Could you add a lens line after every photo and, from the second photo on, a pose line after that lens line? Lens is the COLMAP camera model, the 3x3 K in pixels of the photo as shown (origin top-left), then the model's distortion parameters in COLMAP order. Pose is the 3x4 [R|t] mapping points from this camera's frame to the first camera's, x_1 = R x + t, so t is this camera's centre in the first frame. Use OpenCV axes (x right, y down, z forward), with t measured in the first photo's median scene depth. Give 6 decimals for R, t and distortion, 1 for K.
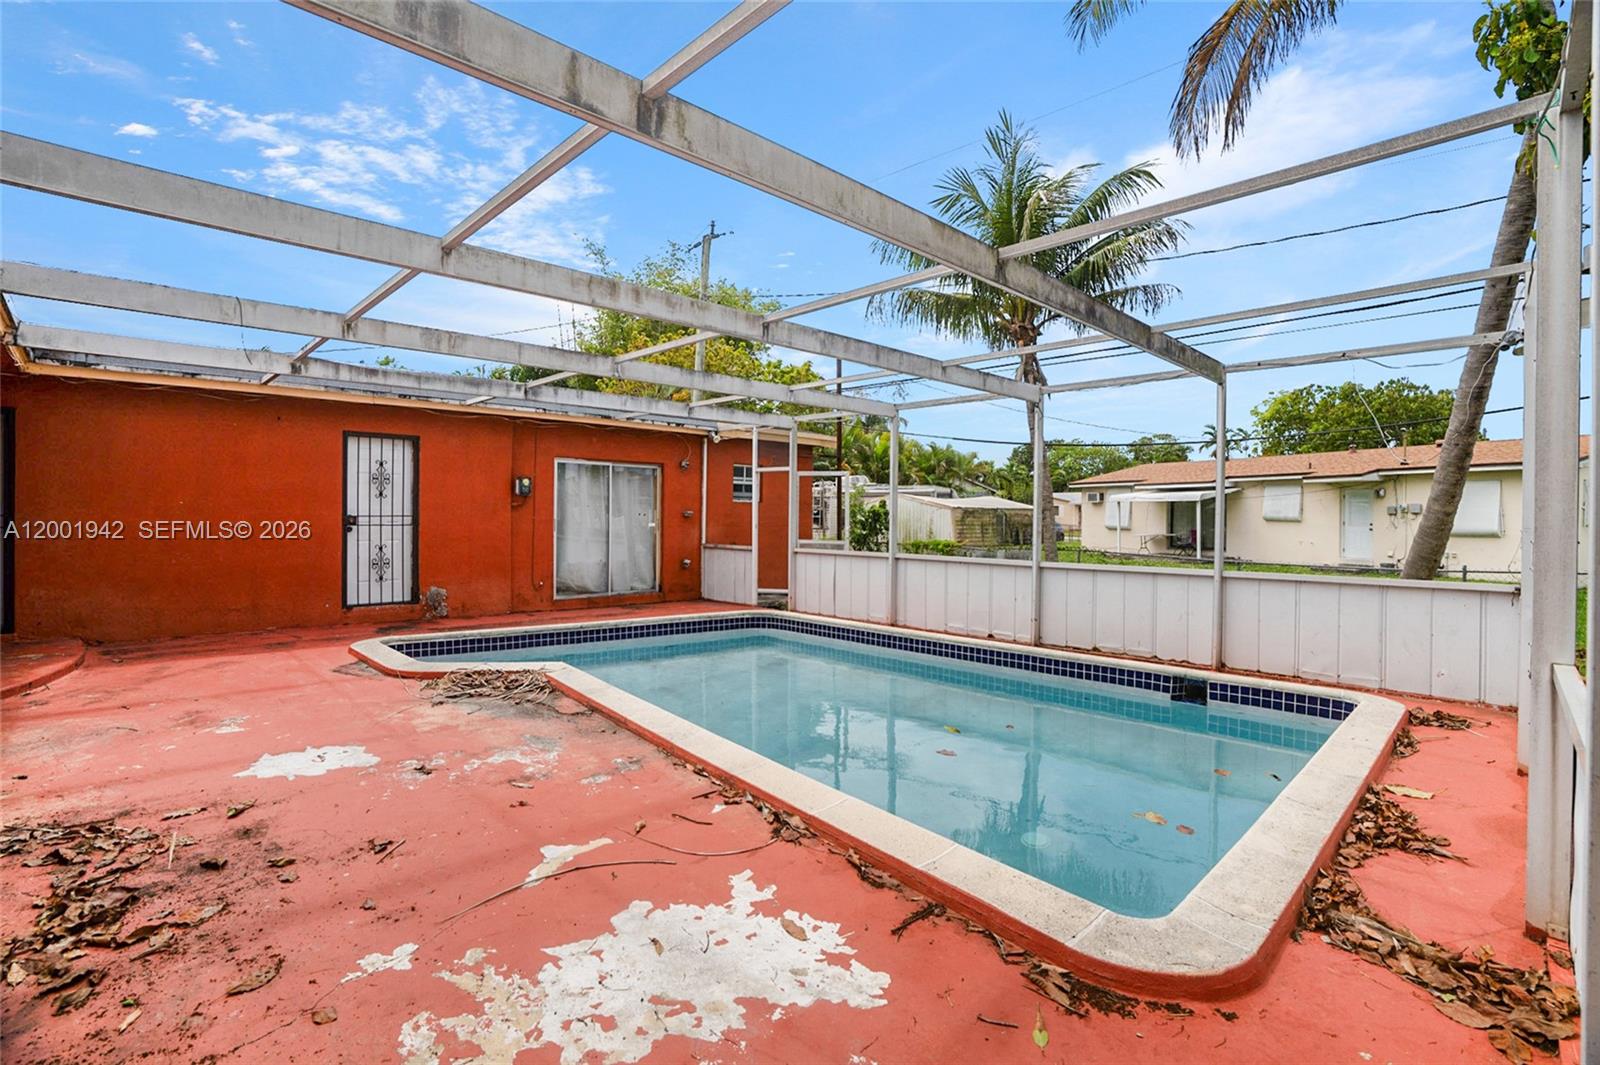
lens RADIAL K [[738.6, 0, 799.9], [0, 738.6, 523.6], [0, 0, 1]] dist [-0.050325, 0.013165]
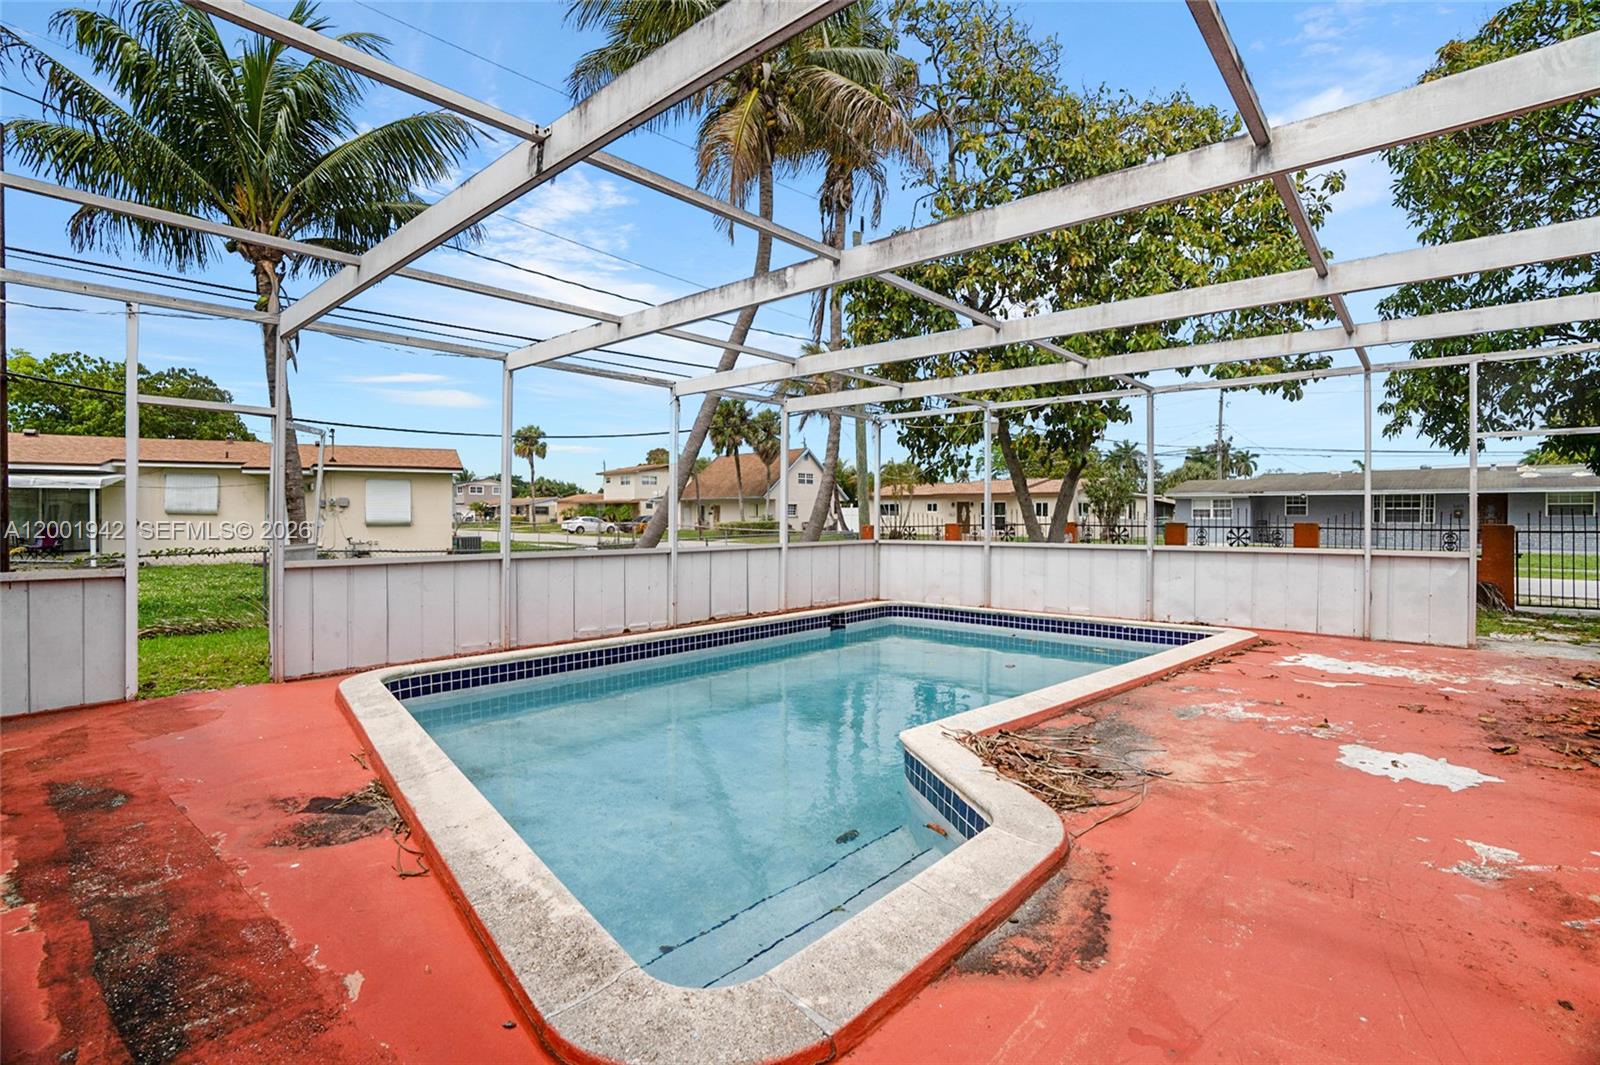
lens RADIAL K [[738.6, 0, 797.5], [0, 738.6, 522.2], [0, 0, 1]] dist [-0.050325, 0.013165]
pose [[-0.072251, -0.011306, 0.997322, -0.956424], [0.008206, 0.999895, 0.011930, 0.004606], [-0.997353, 0.009046, -0.072151, 1.155262]]
